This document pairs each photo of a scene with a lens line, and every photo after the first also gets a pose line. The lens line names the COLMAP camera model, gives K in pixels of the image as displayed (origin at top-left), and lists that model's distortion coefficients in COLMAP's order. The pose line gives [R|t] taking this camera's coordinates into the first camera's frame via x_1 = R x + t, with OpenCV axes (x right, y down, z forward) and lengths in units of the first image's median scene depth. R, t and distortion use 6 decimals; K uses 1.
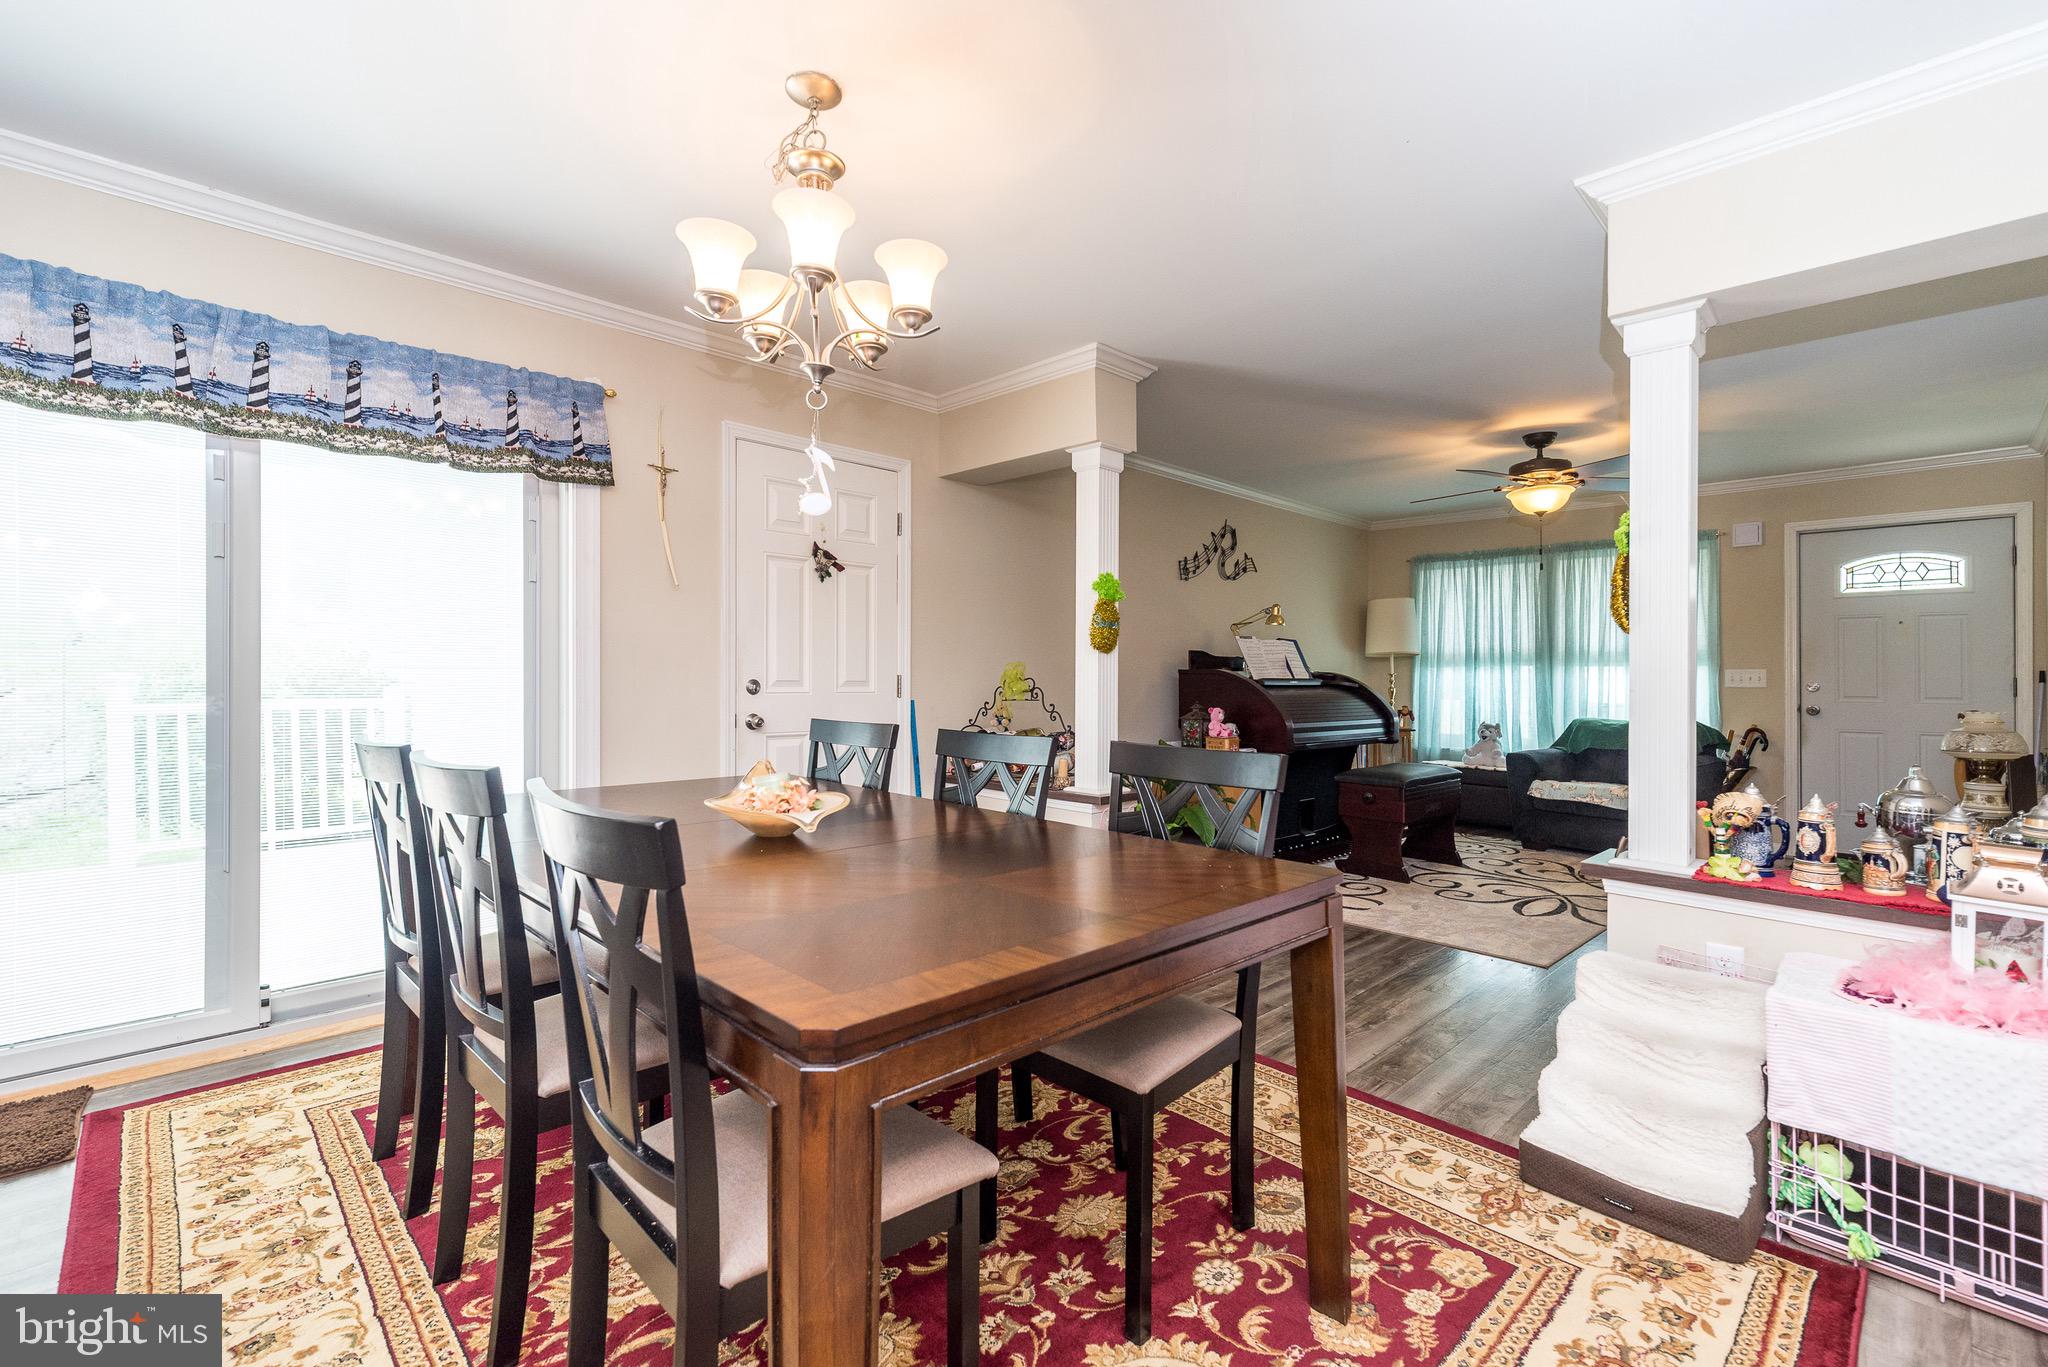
lens RADIAL K [[889.2, 0, 1024.6], [0, 889.2, 670.9], [0, 0, 1]] dist [0.003797, 0.000614]
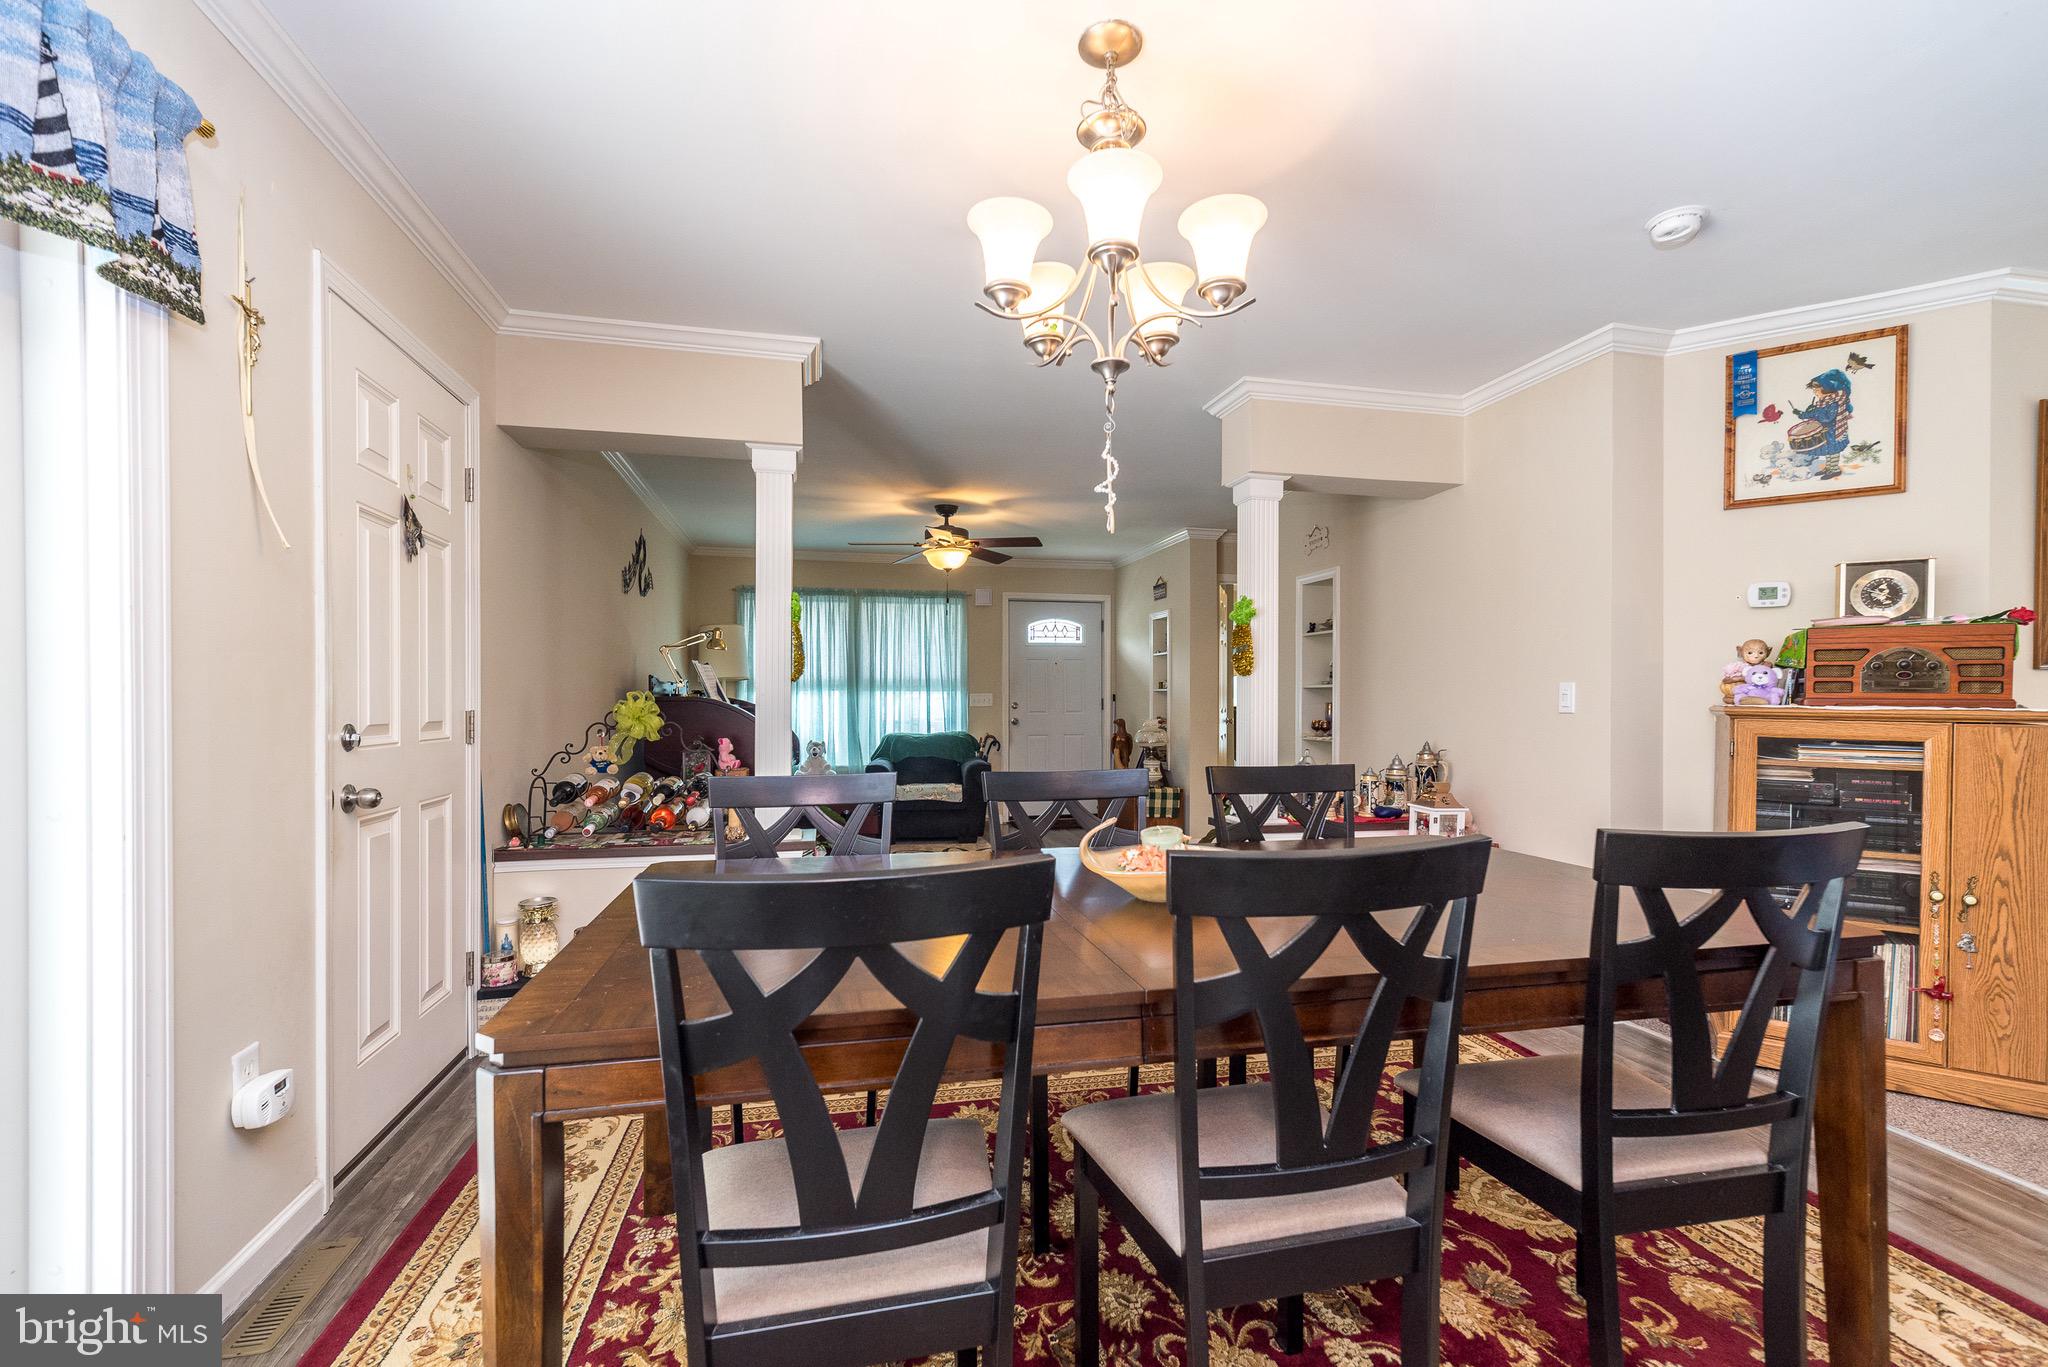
lens RADIAL K [[892.7, 0, 1026.8], [0, 892.7, 696.7], [0, 0, 1]] dist [-0.001004, 0.000012]
pose [[0.519848, -0.008319, 0.854218, -0.445438], [0.002729, 0.999964, 0.008078, -0.009787], [-0.854254, -0.001868, 0.519852, 0.266436]]
